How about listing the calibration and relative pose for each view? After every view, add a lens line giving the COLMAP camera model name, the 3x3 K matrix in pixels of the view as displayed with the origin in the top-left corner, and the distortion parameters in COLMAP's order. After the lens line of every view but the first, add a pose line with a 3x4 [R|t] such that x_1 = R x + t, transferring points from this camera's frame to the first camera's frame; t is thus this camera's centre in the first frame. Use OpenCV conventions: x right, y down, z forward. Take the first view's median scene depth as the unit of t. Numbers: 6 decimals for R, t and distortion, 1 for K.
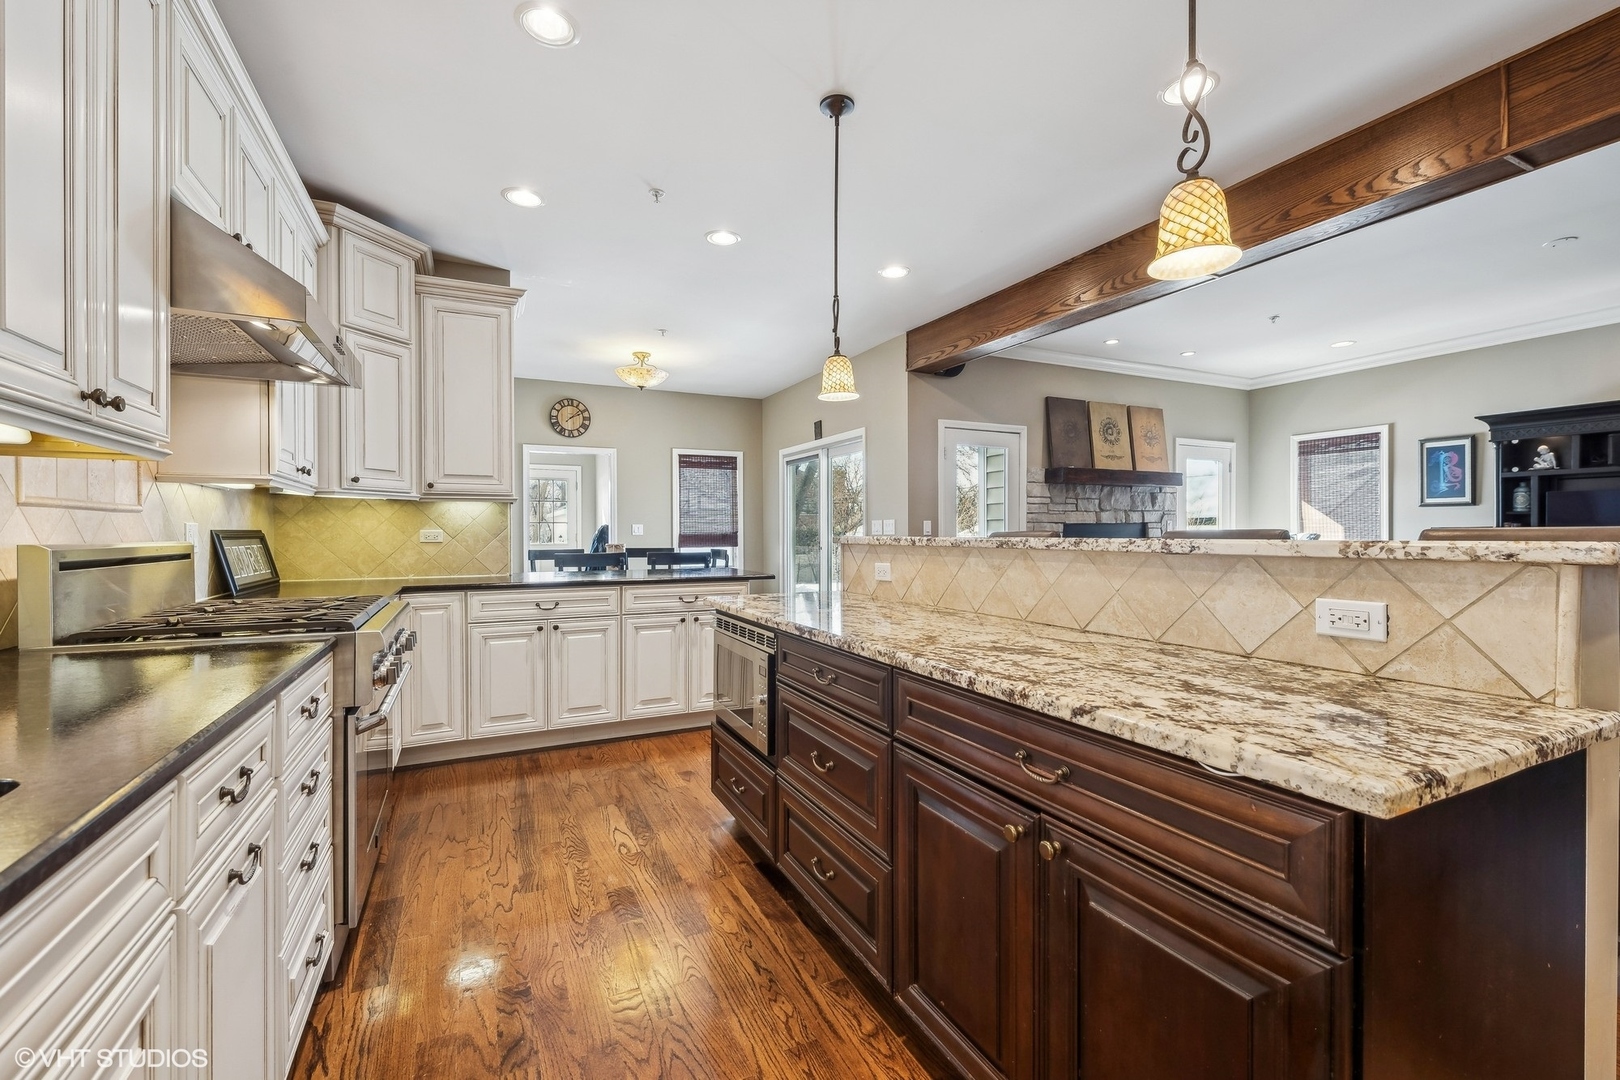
lens RADIAL K [[691.2, 0, 818.9], [0, 691.2, 535.8], [0, 0, 1]] dist [0.005639, 0.000292]
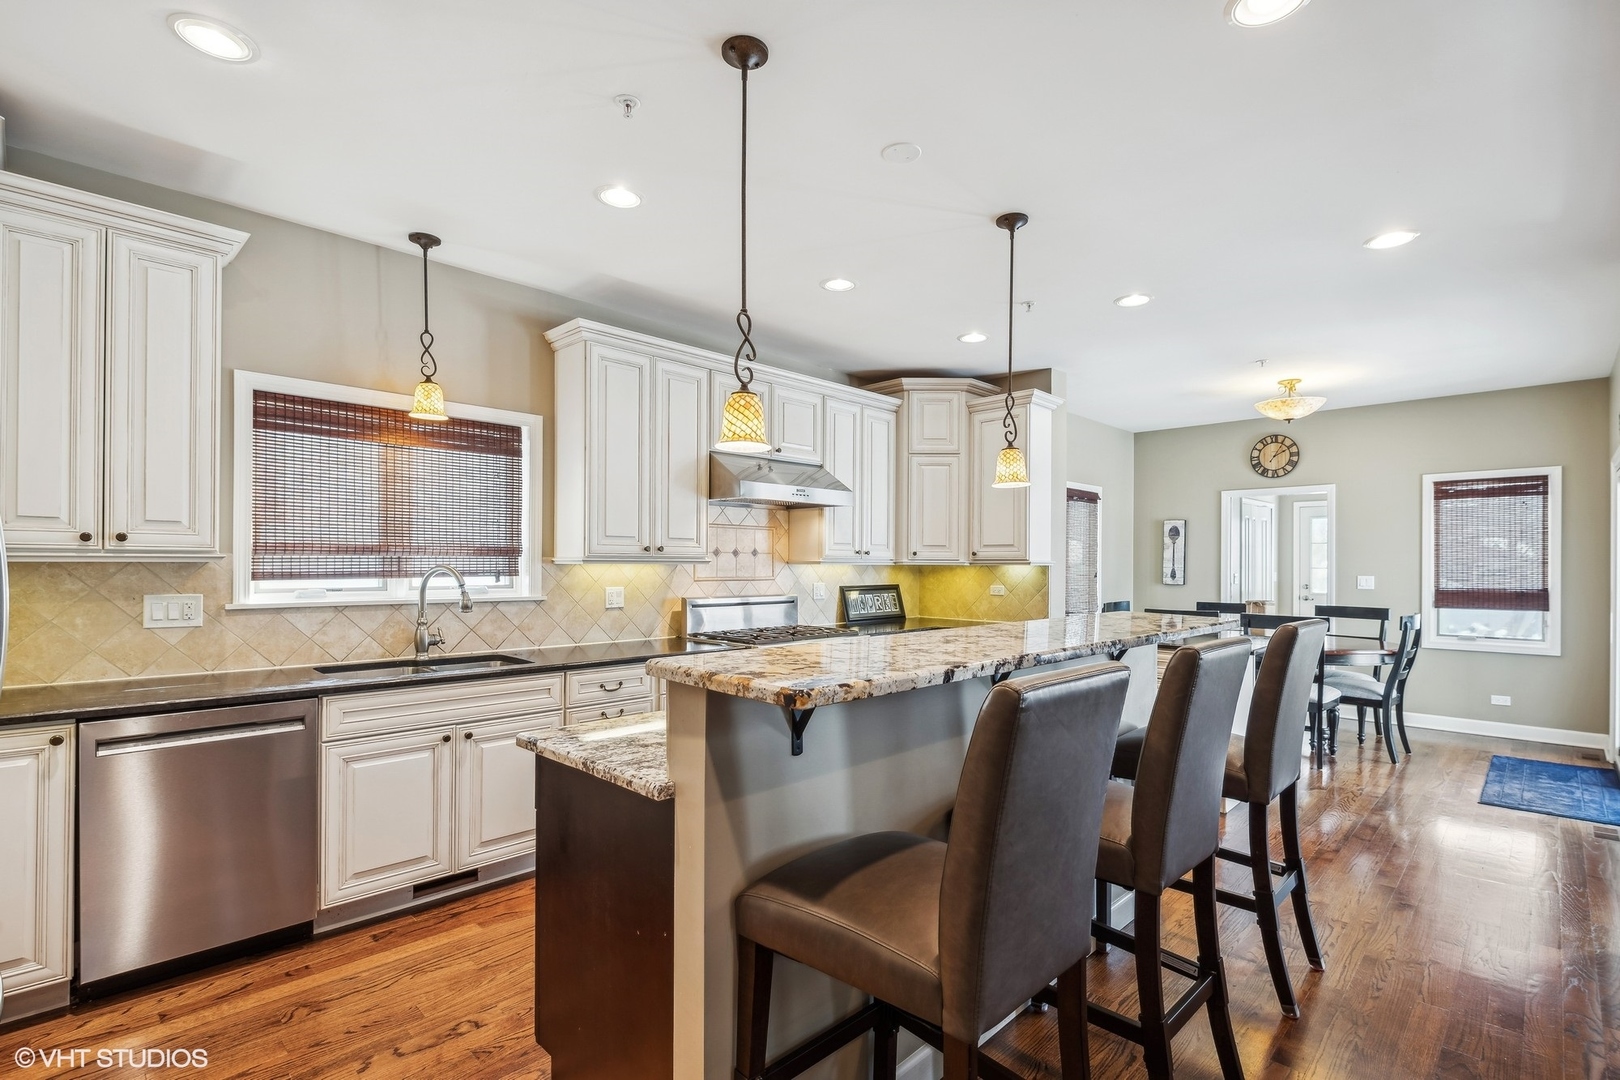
lens RADIAL K [[756.9, 0, 805.6], [0, 756.9, 563.0], [0, 0, 1]] dist [-0.000976, -0.000318]
pose [[0.324846, 0.002911, -0.945762, 0.404537], [-0.009260, 0.999957, -0.000103, -0.028329], [0.945721, 0.008791, 0.324859, 0.115912]]
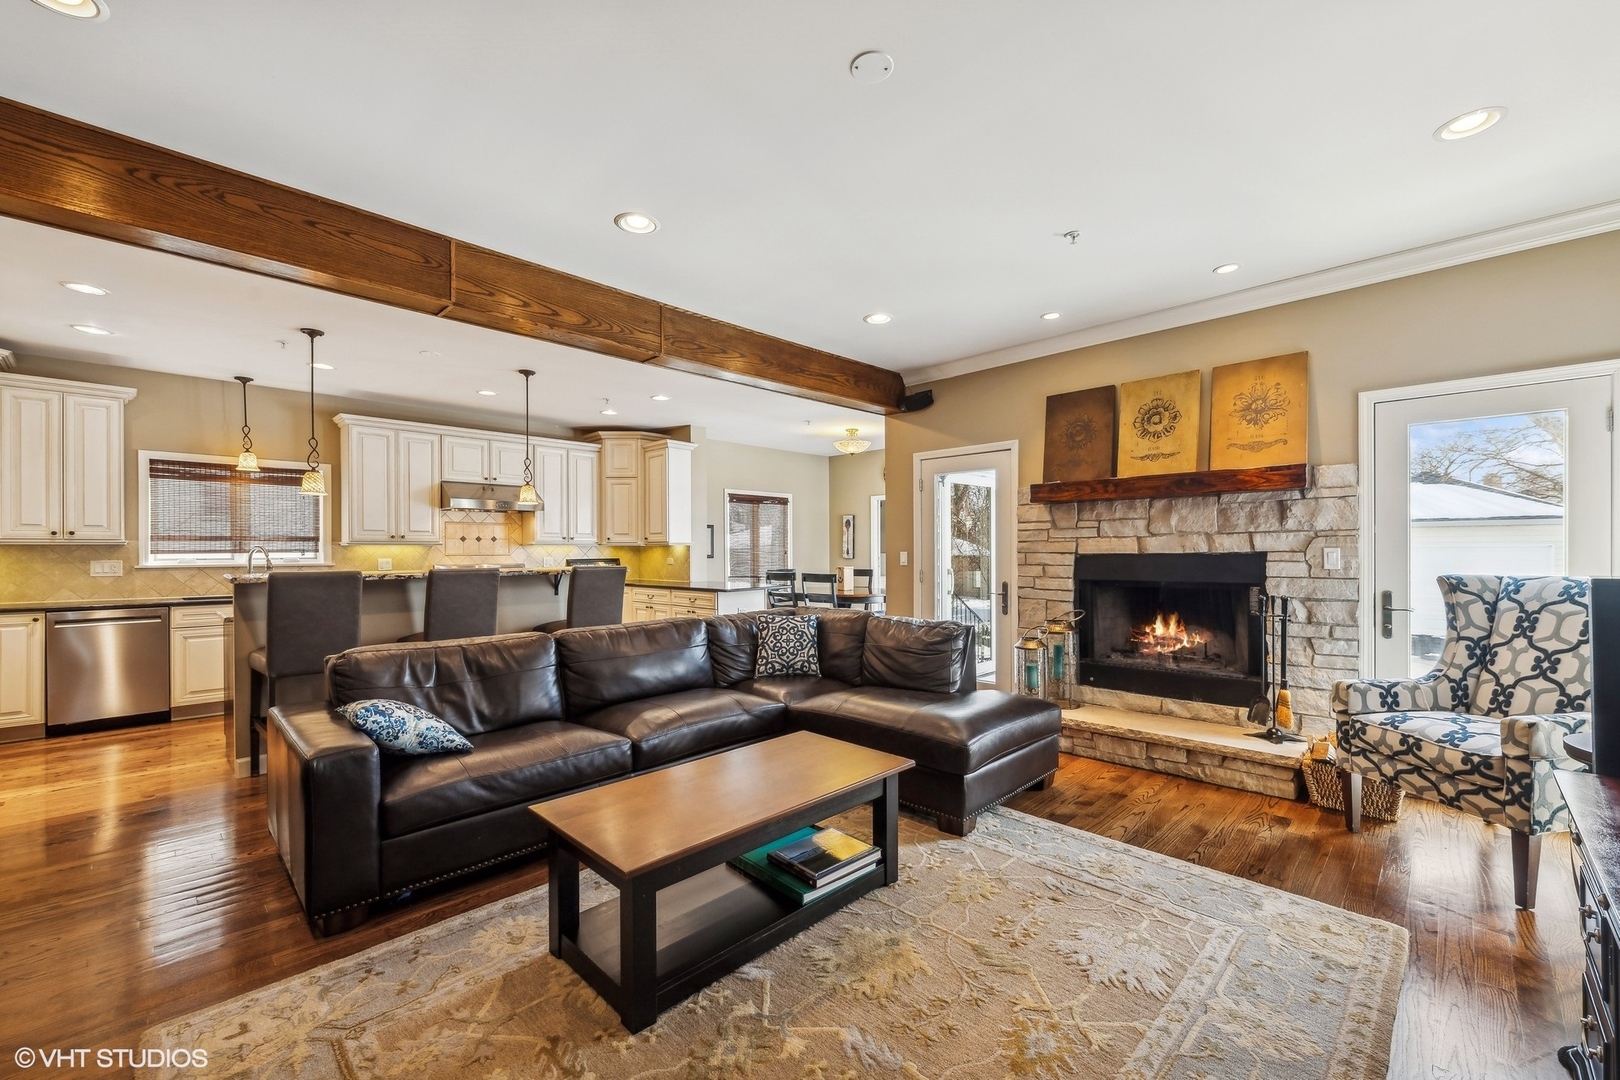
lens RADIAL K [[659.8, 0, 810.2], [0, 659.8, 552.5], [0, 0, 1]] dist [0.001567, -0.003616]
pose [[0.328379, 0.004443, -0.944536, 0.891279], [-0.001249, 0.999990, 0.004270, -0.020839], [0.944545, -0.000223, 0.328381, 0.448996]]
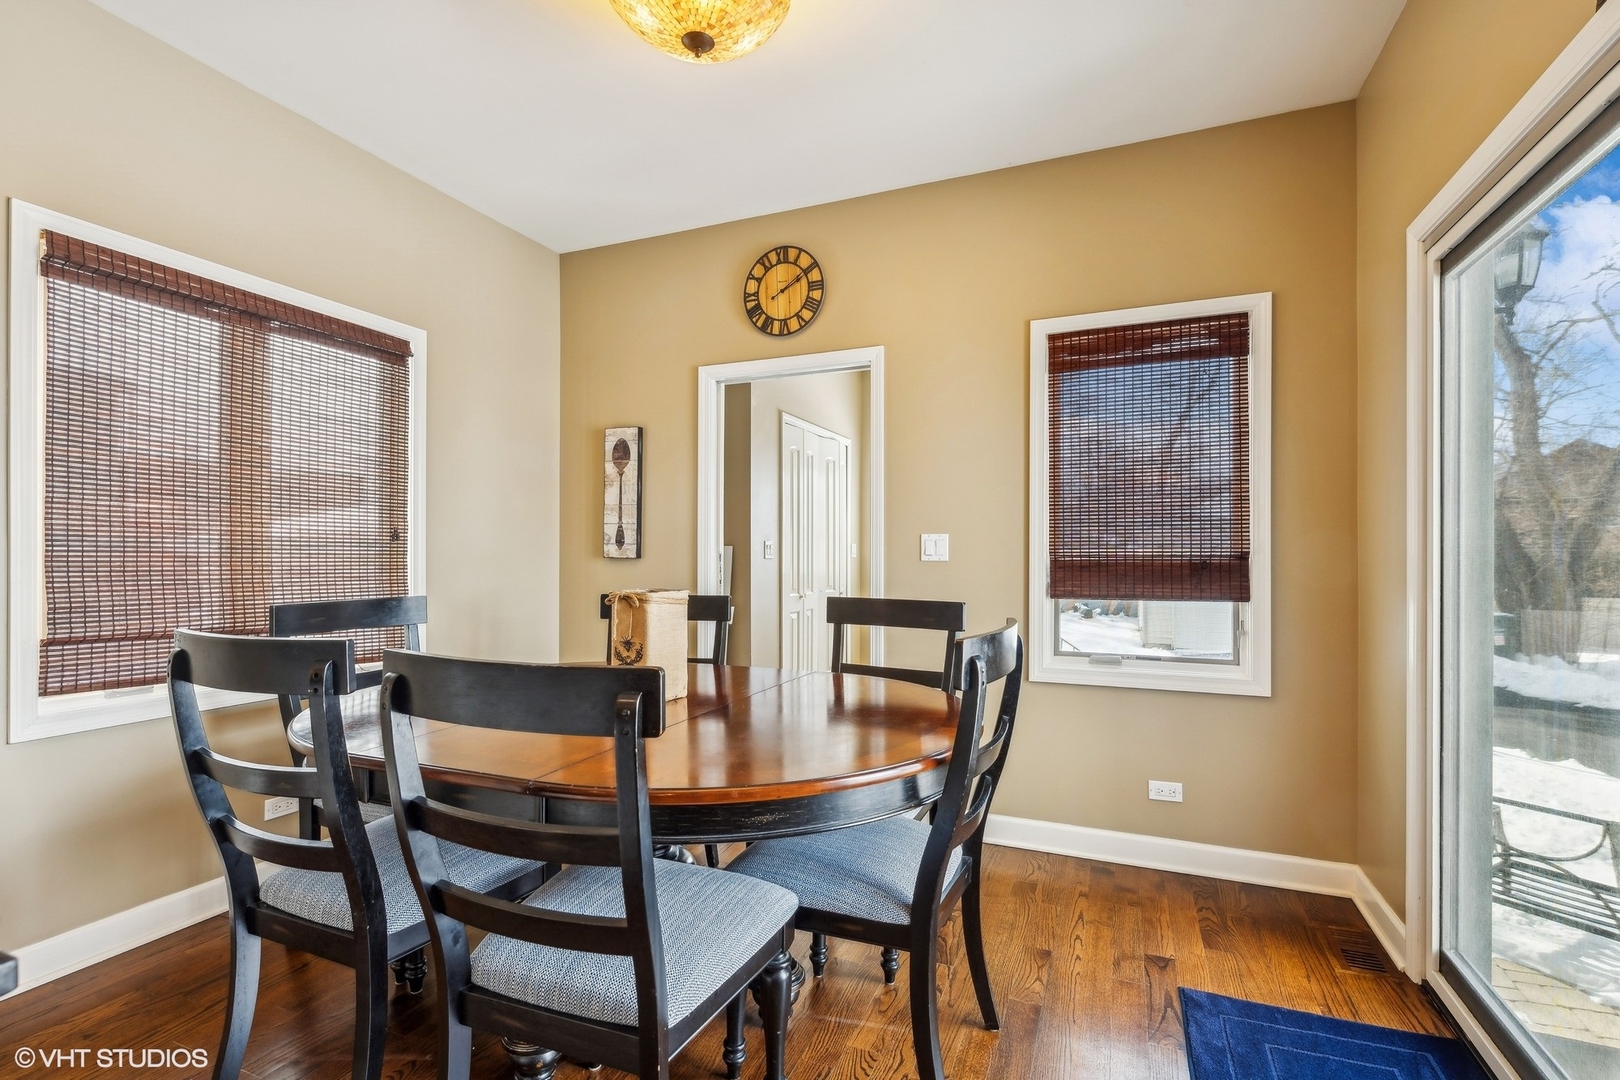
lens RADIAL K [[735.1, 0, 807.2], [0, 735.1, 549.3], [0, 0, 1]] dist [0.014362, -0.000026]
pose [[0.657429, -0.000471, -0.753517, 0.001453], [-0.007721, 0.999943, -0.007361, -0.004256], [0.753477, 0.010657, 0.657388, 0.768781]]
